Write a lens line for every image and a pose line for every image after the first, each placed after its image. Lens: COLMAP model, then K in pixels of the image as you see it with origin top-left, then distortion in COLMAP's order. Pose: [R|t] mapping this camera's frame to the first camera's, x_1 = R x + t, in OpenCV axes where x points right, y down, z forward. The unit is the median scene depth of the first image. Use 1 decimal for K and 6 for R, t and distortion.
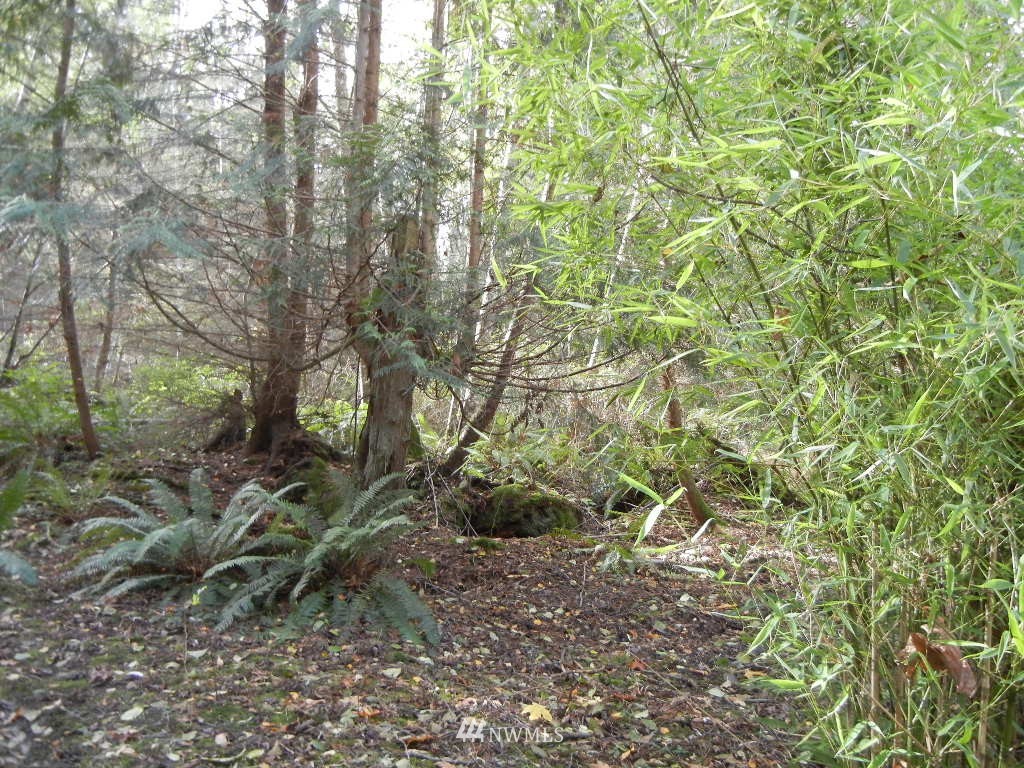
lens RADIAL K [[891.2, 0, 511.1], [0, 891.2, 384.1], [0, 0, 1]] dist [-0.001743, 0.007252]
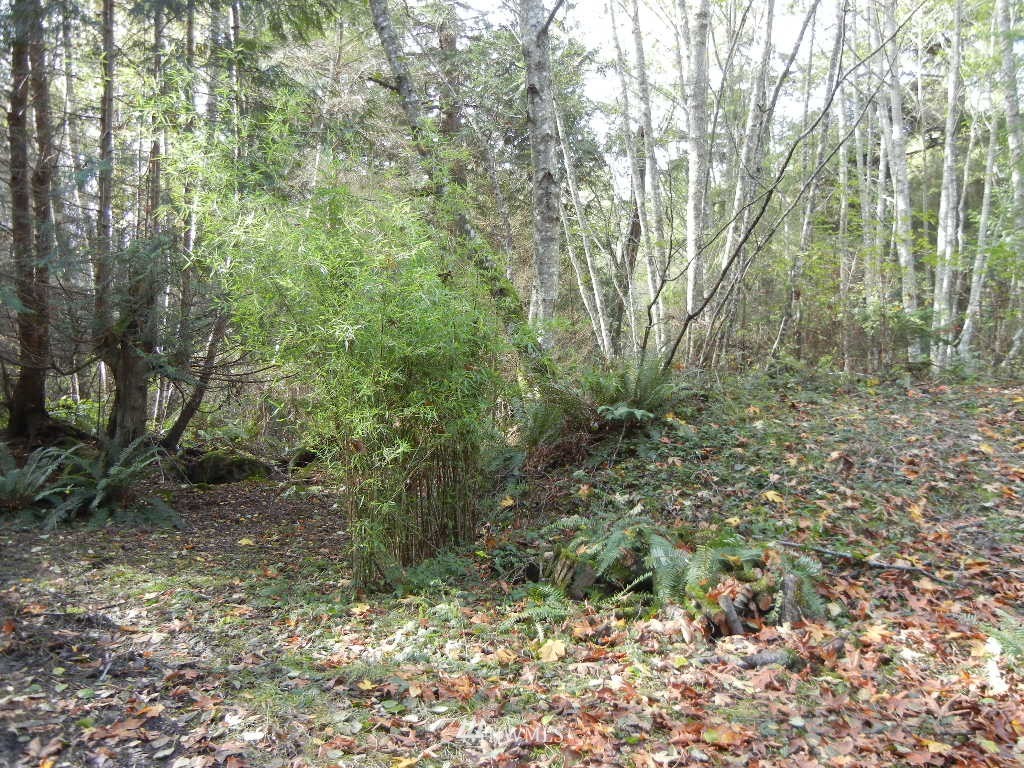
lens RADIAL K [[891.2, 0, 508.2], [0, 891.2, 386.3], [0, 0, 1]] dist [-0.001743, 0.007252]
pose [[0.943142, -0.035939, 0.330440, -0.029081], [0.031230, 0.999321, 0.019549, -0.000838], [-0.330918, -0.008118, 0.943624, -0.496126]]
